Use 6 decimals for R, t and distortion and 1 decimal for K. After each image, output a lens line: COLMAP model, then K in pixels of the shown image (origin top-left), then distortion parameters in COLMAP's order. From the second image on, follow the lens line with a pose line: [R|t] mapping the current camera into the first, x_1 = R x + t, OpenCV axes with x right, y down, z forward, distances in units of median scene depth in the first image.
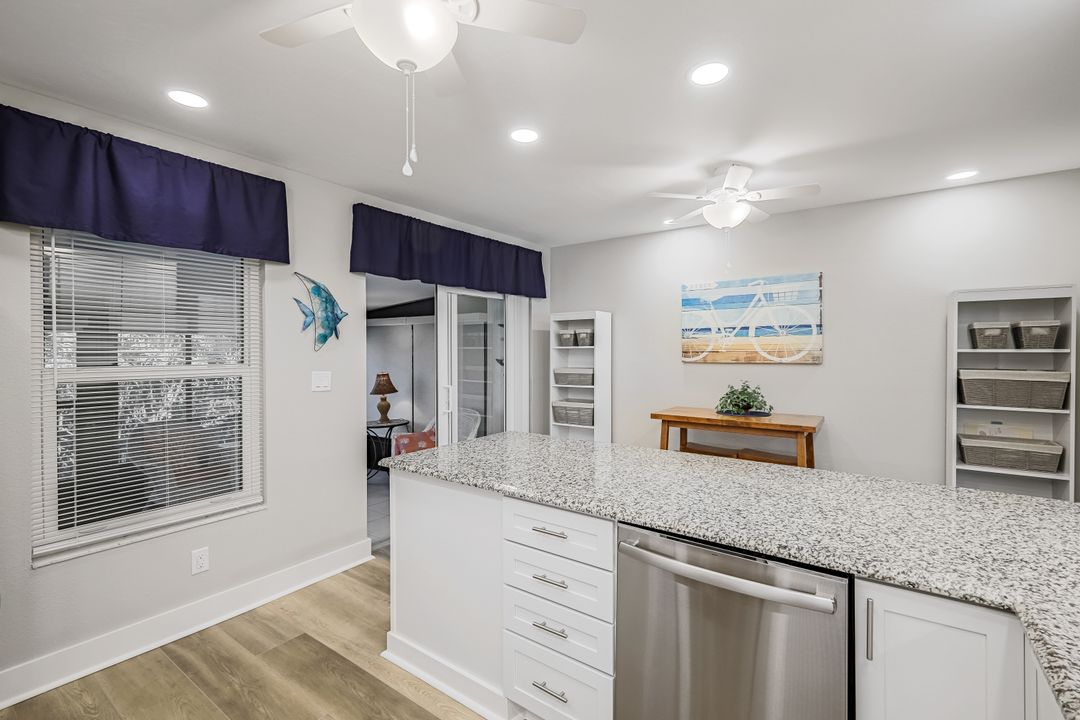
lens RADIAL K [[478.4, 0, 534.6], [0, 478.4, 354.2], [0, 0, 1]] dist [-0.000828, -0.001843]
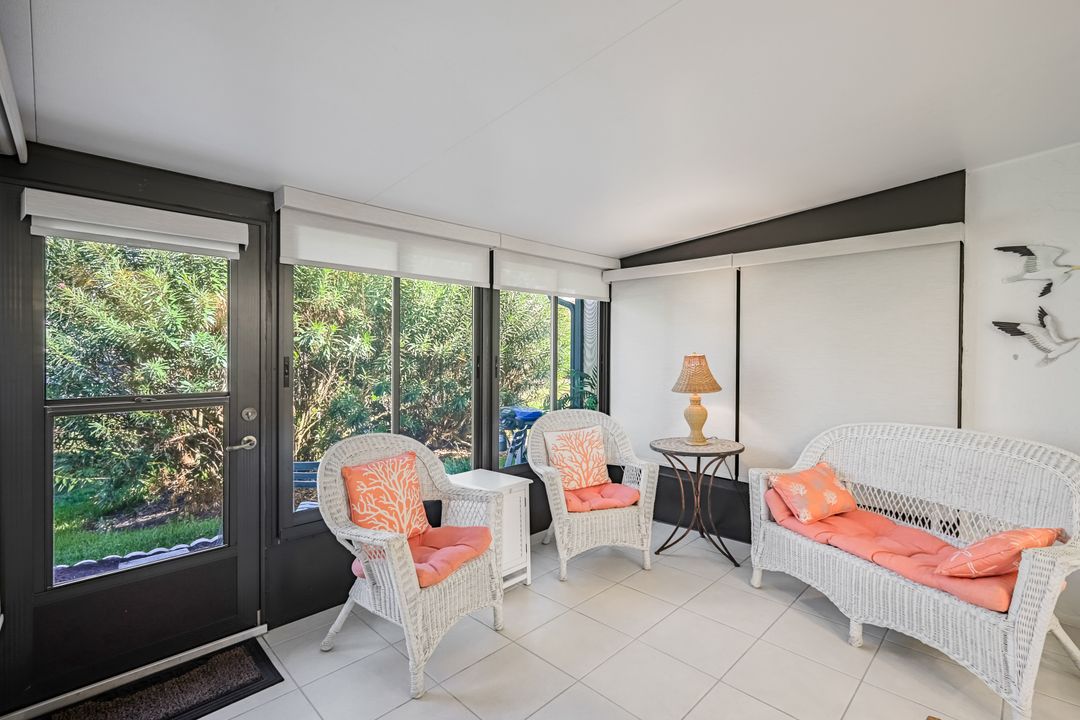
lens RADIAL K [[478.4, 0, 541.2], [0, 478.4, 358.5], [0, 0, 1]] dist [-0.000828, -0.001843]
pose [[0.988384, 0.018521, -0.150845, -0.653179], [-0.020552, 0.999718, -0.011917, 0.087329], [0.150582, 0.014879, 0.988486, 0.693802]]
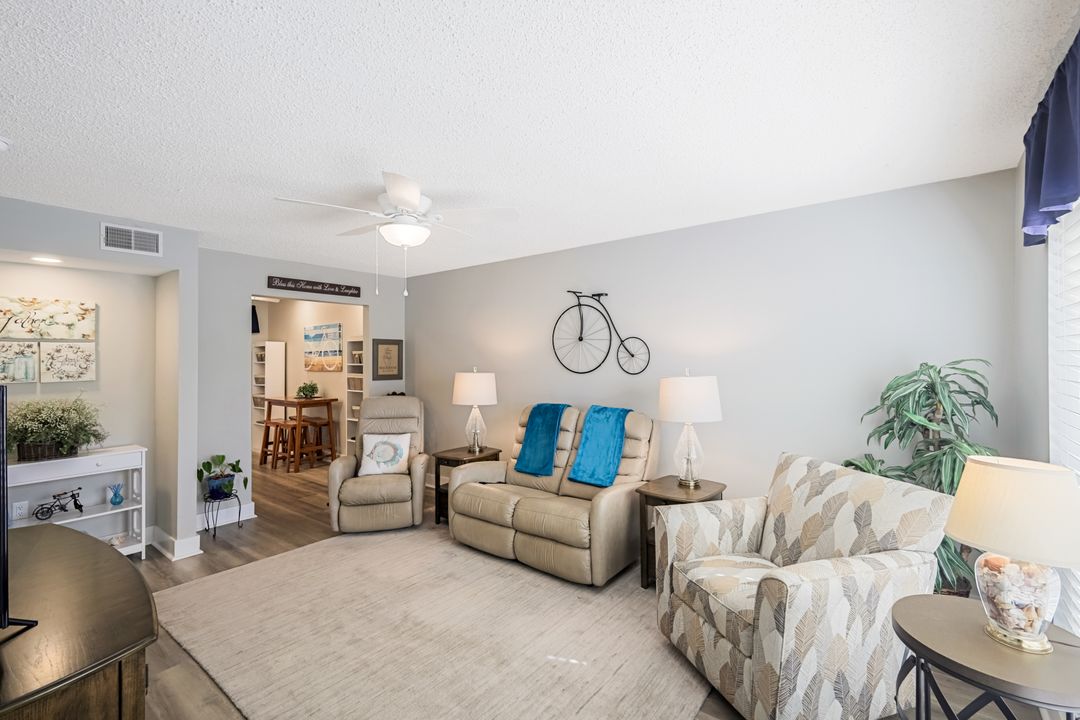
lens RADIAL K [[478.4, 0, 557.9], [0, 478.4, 360.6], [0, 0, 1]] dist [-0.000828, -0.001843]
pose [[0.999815, -0.013674, -0.013531, 1.417849], [0.013723, 0.999900, 0.003511, -0.015301], [0.013482, -0.003696, 0.999902, -0.861977]]
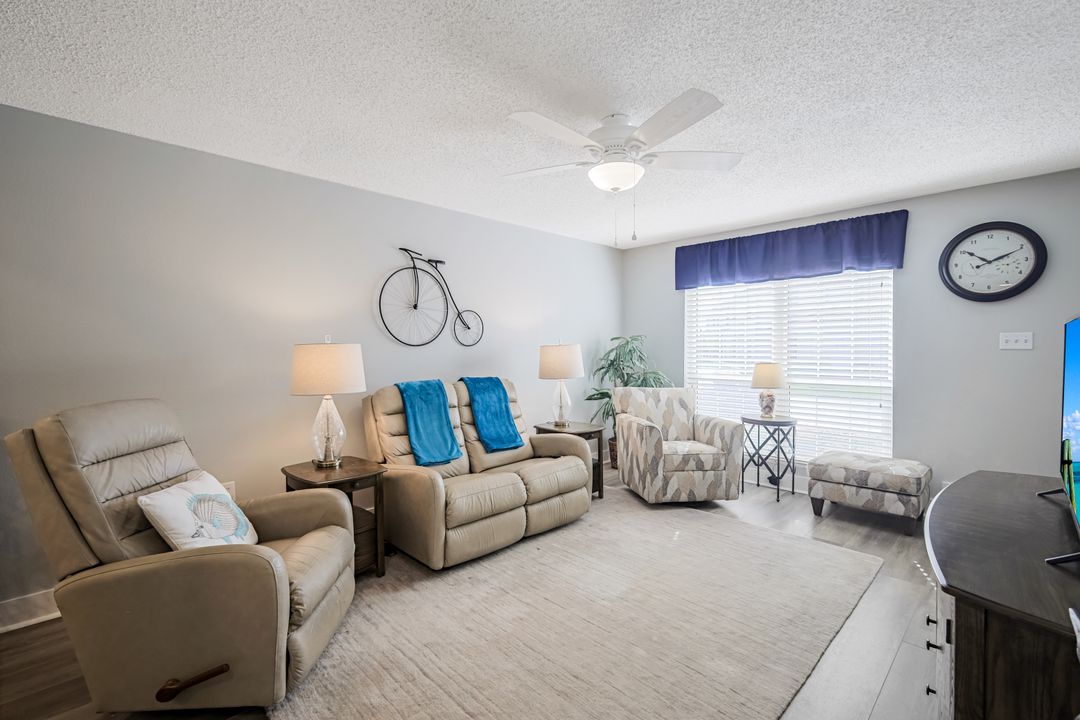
lens RADIAL K [[478.4, 0, 537.8], [0, 478.4, 363.5], [0, 0, 1]] dist [-0.000828, -0.001843]
pose [[0.166410, -0.036162, 0.985393, 0.499575], [0.010966, 0.999333, 0.034822, 0.024615], [-0.985996, 0.005011, 0.166696, -0.130255]]
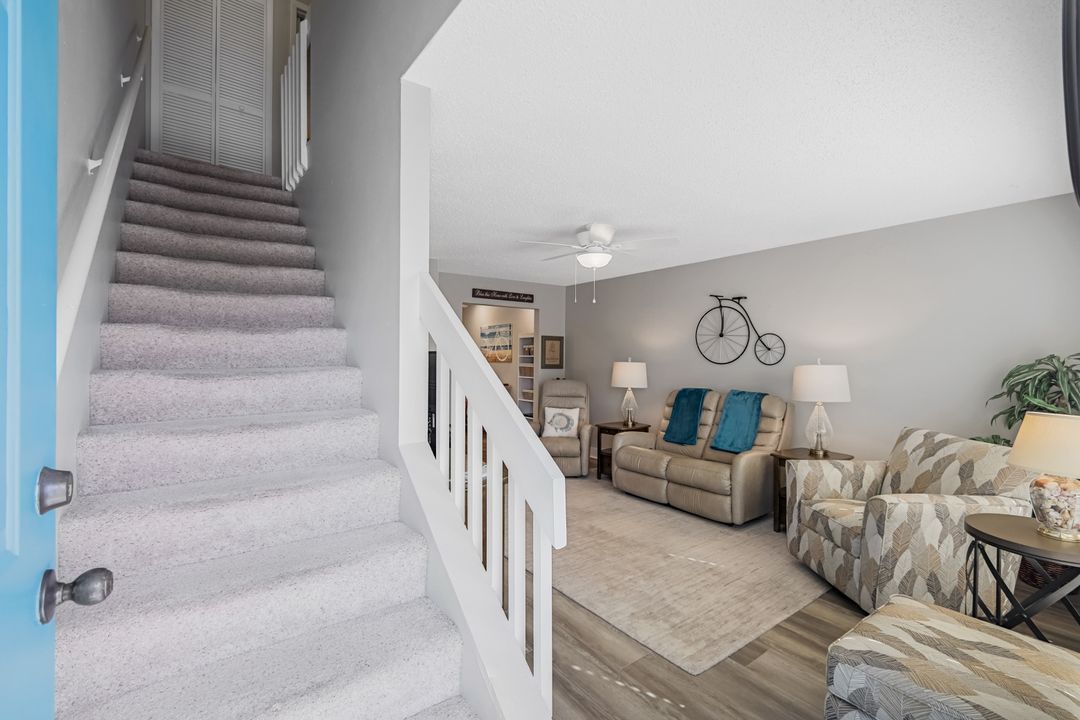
lens RADIAL K [[478.4, 0, 534.6], [0, 478.4, 360.4], [0, 0, 1]] dist [-0.000828, -0.001843]
pose [[0.952494, 0.004335, -0.304526, 1.366035], [-0.004537, 0.999990, 0.000042, 0.011784], [0.304523, 0.001342, 0.952504, -1.177250]]
